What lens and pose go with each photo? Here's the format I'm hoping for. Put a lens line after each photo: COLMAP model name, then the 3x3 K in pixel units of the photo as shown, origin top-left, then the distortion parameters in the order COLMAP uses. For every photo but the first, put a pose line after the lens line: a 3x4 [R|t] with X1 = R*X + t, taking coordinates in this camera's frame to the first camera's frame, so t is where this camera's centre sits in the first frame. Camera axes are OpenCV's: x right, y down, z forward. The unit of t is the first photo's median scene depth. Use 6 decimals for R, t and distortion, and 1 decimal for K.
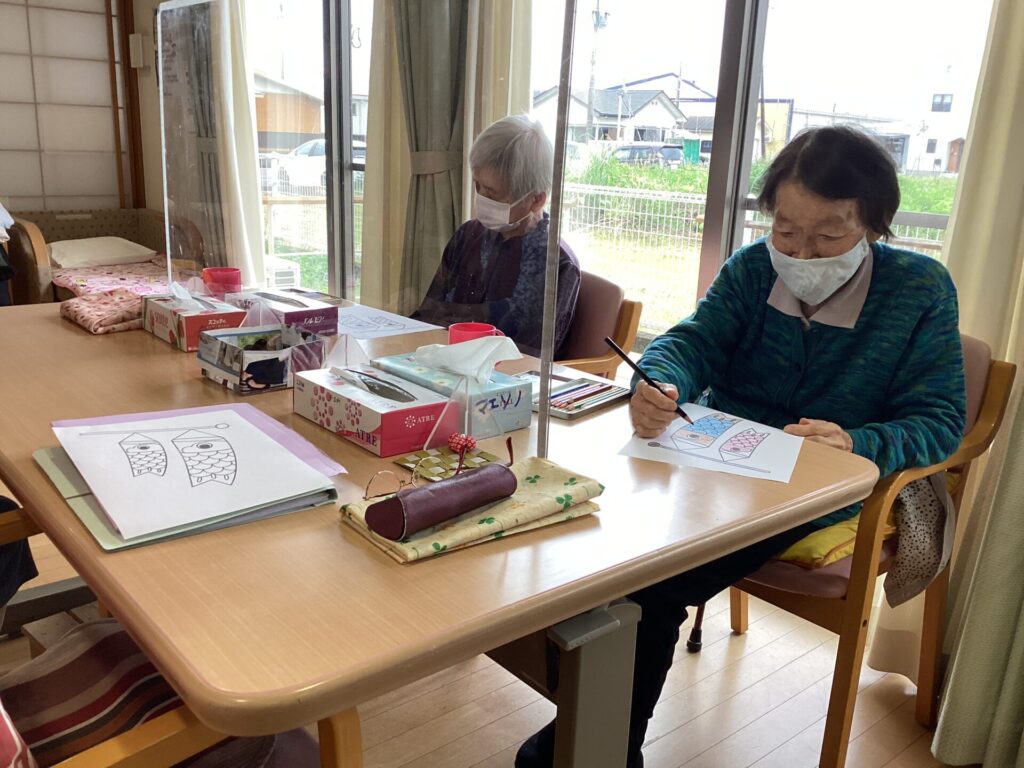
lens RADIAL K [[938.0, 0, 509.8], [0, 938.0, 347.7], [0, 0, 1]] dist [0.020013, -0.016441]
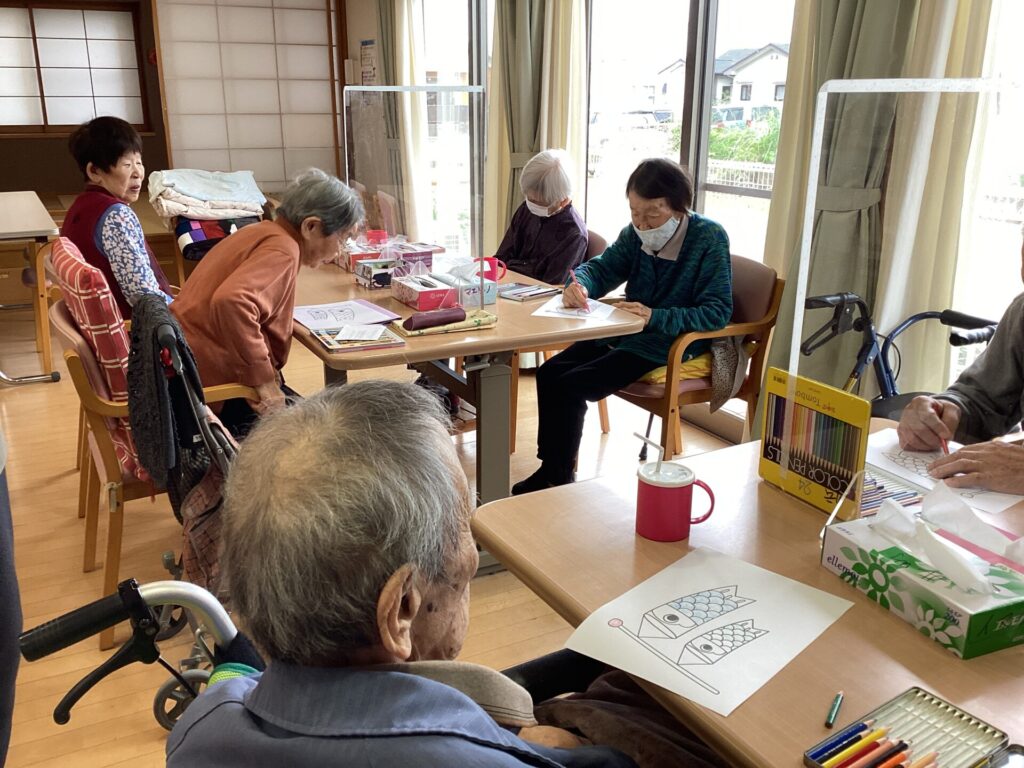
lens RADIAL K [[1066.5, 0, 512.0], [0, 1066.5, 384.0], [0, 0, 1]] dist [0.073964, -0.234431]
pose [[0.968852, 0.032374, -0.245514, 0.590879], [-0.019814, 0.998373, 0.053458, 0.121782], [0.246845, -0.046929, 0.967918, -1.202671]]
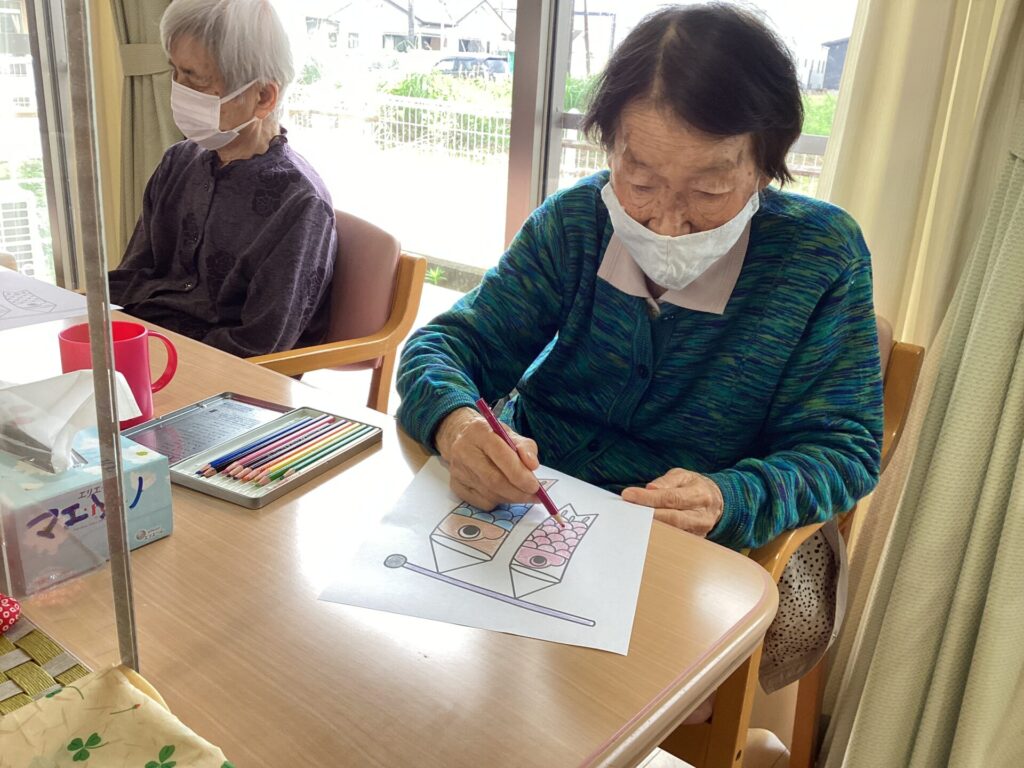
lens RADIAL K [[918.3, 0, 512.0], [0, 918.3, 384.0], [0, 0, 1]] dist [0.019895, 0.000015]
pose [[0.985180, -0.038921, 0.167050, 0.109489], [0.018048, 0.992031, 0.124694, -0.055225], [-0.170572, -0.119831, 0.978032, 0.387709]]
